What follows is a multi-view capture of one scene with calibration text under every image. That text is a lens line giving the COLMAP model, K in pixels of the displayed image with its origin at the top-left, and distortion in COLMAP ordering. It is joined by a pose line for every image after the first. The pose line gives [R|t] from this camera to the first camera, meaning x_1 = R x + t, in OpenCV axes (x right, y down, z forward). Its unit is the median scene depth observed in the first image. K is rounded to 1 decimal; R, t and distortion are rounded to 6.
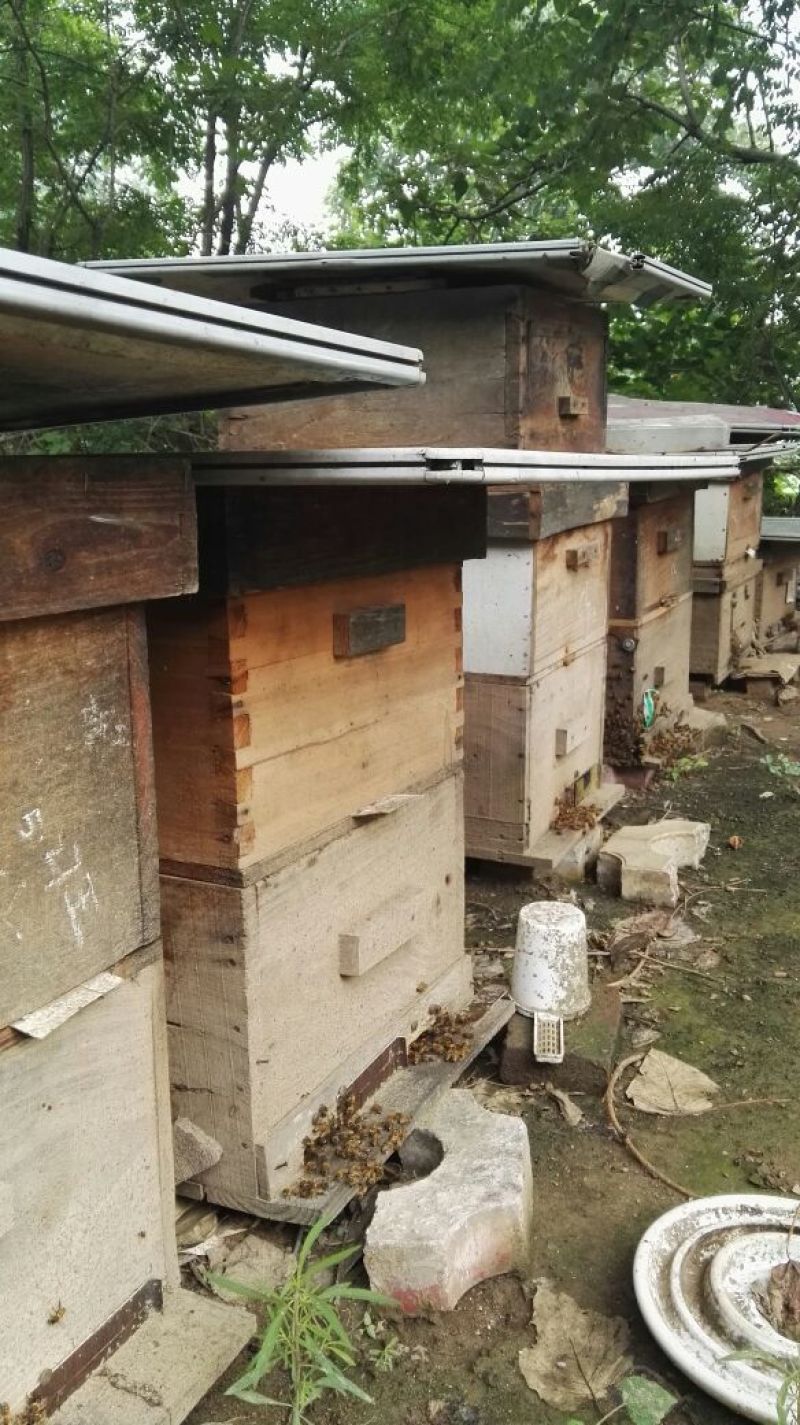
lens RADIAL K [[1152.3, 0, 432.2], [0, 1152.3, 710.9], [0, 0, 1]] dist [0.098192, -0.201454]
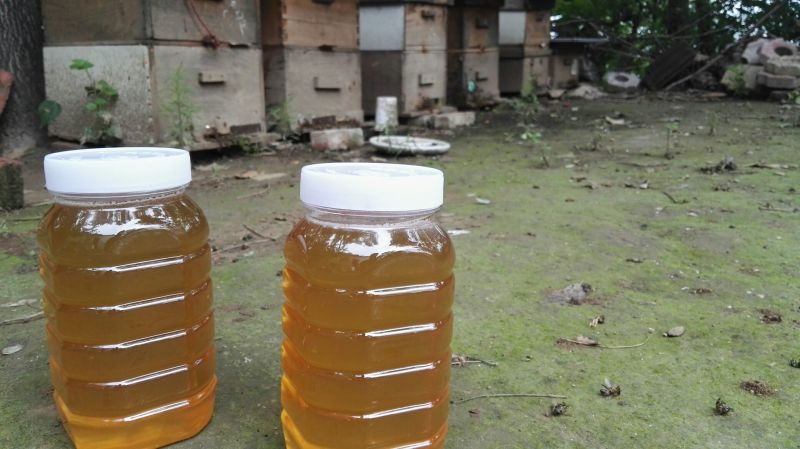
lens RADIAL K [[646.9, 0, 398.2], [0, 646.9, 206.4], [0, 0, 1]] dist [0.098192, -0.201454]
pose [[0.990656, 0.029511, -0.133154, 0.302187], [-0.030083, 0.999545, -0.002283, 0.375697], [0.133026, 0.006267, 0.991093, -0.669508]]
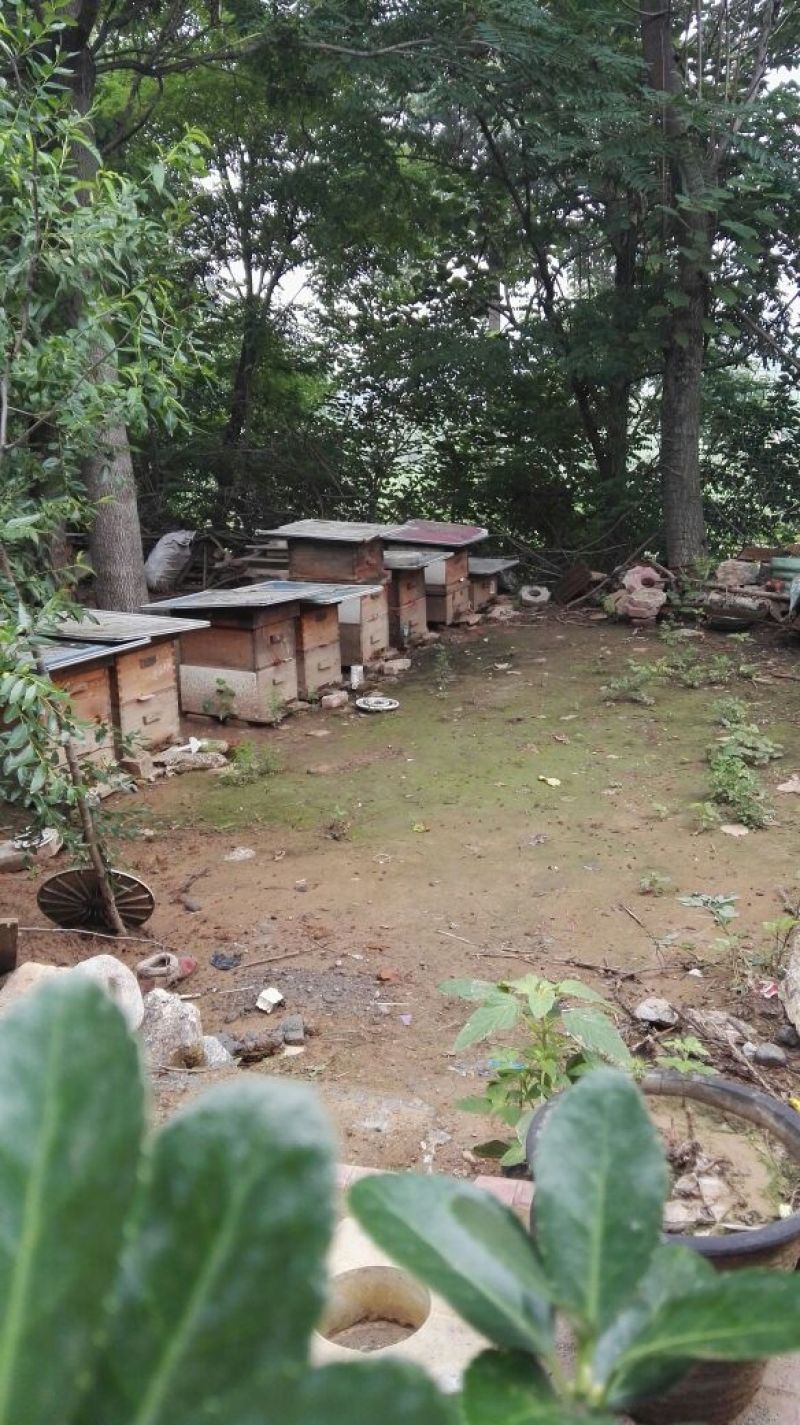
lens RADIAL K [[1152.3, 0, 432.2], [0, 1152.3, 710.9], [0, 0, 1]] dist [0.098192, -0.201454]
pose [[0.999830, -0.018413, 0.001048, 0.342762], [0.018347, 0.998805, 0.045308, 0.107711], [-0.001881, -0.045281, 0.998973, -3.419396]]
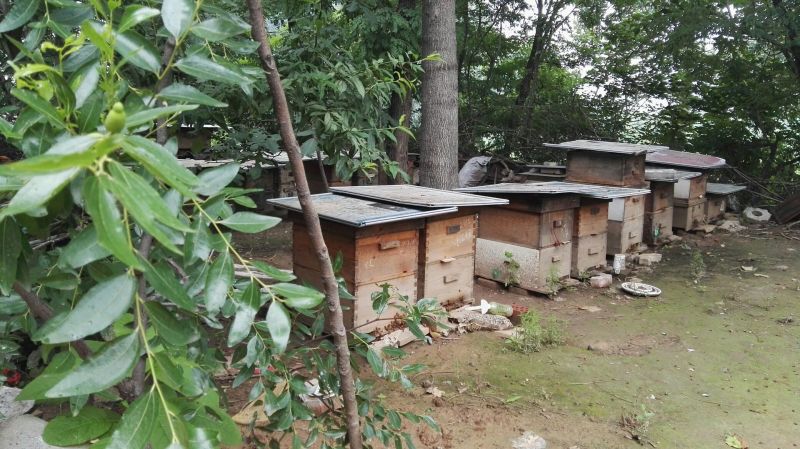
lens RADIAL K [[646.9, 0, 398.2], [0, 646.9, 206.4], [0, 0, 1]] dist [0.098192, -0.201454]
pose [[0.945976, 0.063899, -0.317879, 0.054269], [-0.085017, 0.994969, -0.052998, 0.153314], [0.312893, 0.077160, 0.946649, -2.247308]]
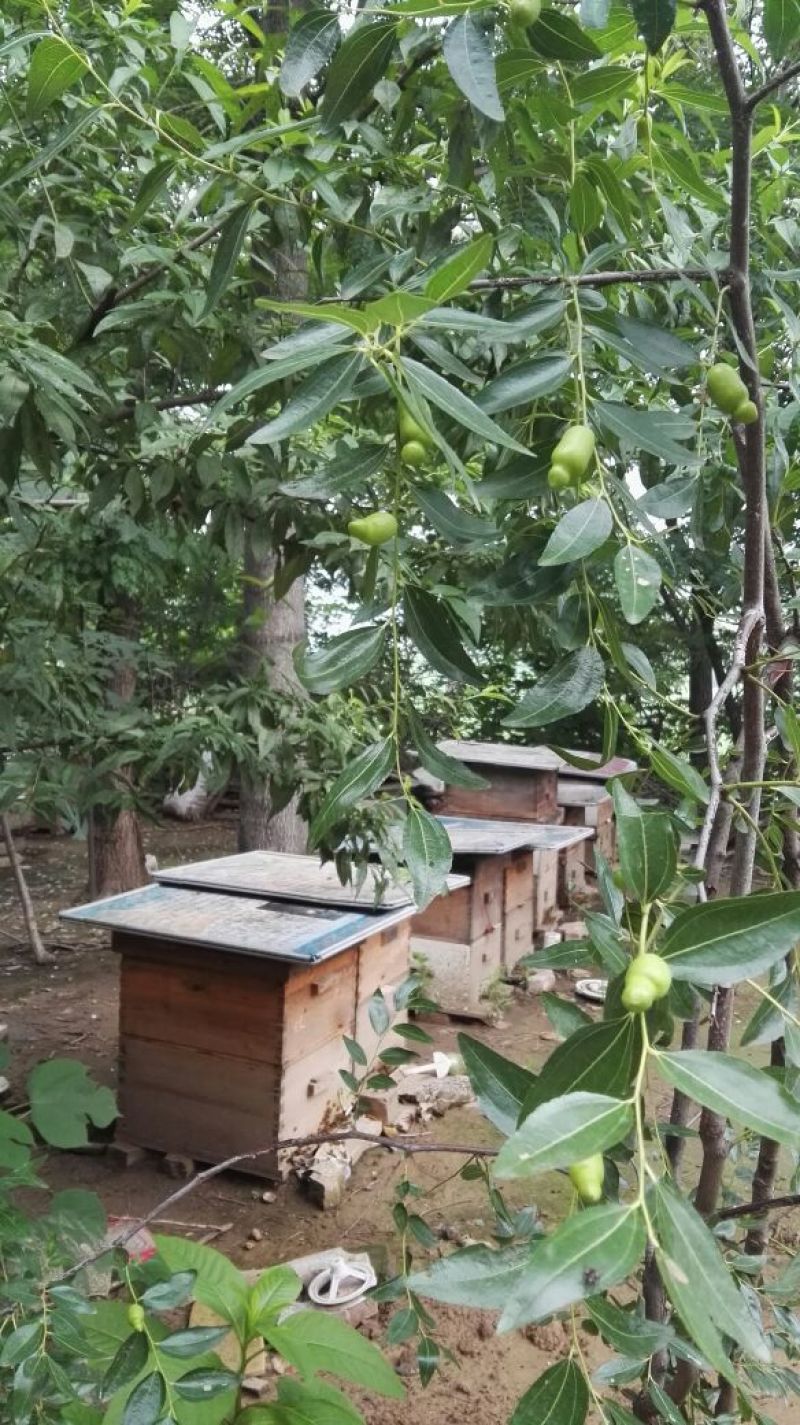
lens RADIAL K [[1152.3, 0, 432.2], [0, 1152.3, 710.9], [0, 0, 1]] dist [0.098192, -0.201454]
pose [[0.995676, 0.026052, 0.089163, -0.547161], [-0.012041, 0.987964, -0.154215, 0.021659], [-0.092107, 0.152475, 0.984006, -2.409971]]
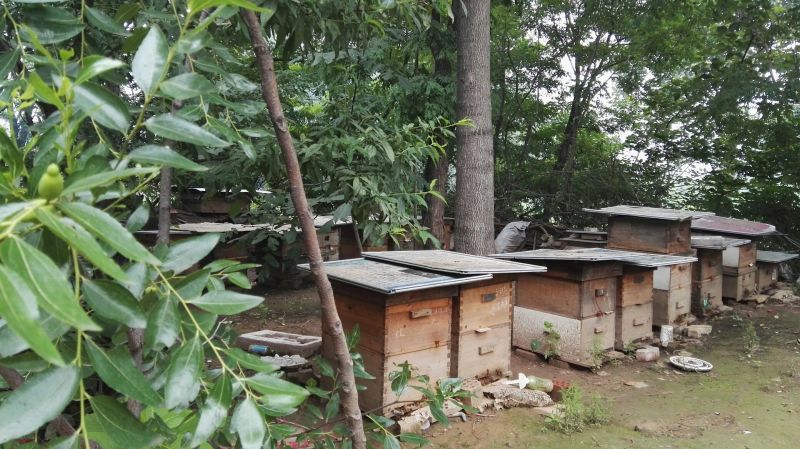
lens RADIAL K [[646.9, 0, 398.2], [0, 646.9, 206.4], [0, 0, 1]] dist [0.098192, -0.201454]
pose [[0.925044, 0.034465, -0.378293, 0.055504], [-0.096229, 0.984652, -0.145602, 0.143463], [0.367469, 0.171091, 0.914163, -2.199292]]
